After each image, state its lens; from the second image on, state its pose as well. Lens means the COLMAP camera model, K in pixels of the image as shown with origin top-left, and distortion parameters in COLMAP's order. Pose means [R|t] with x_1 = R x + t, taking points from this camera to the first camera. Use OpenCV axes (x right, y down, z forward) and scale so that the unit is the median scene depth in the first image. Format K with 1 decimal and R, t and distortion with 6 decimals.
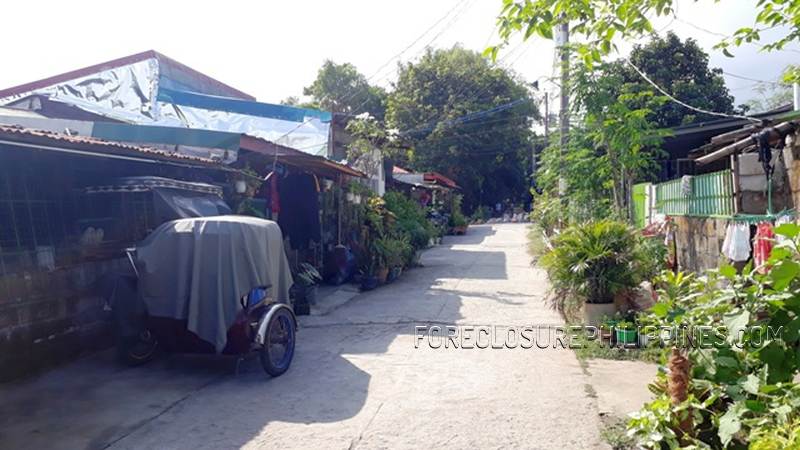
lens RADIAL K [[621.8, 0, 400.0], [0, 621.8, 225.0], [0, 0, 1]] dist [0.058310, -0.090880]
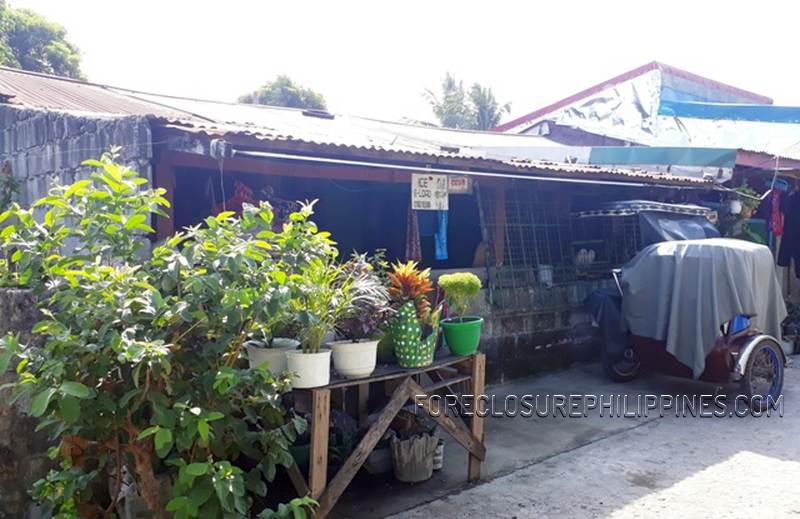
lens RADIAL K [[683.1, 0, 400.0], [0, 683.1, 259.5], [0, 0, 1]] dist [0.000666, -0.003076]
pose [[0.744232, 0.027589, -0.667351, 0.061217], [-0.015785, 0.999594, 0.023721, -0.000938], [0.667735, -0.007120, 0.744365, -0.092587]]
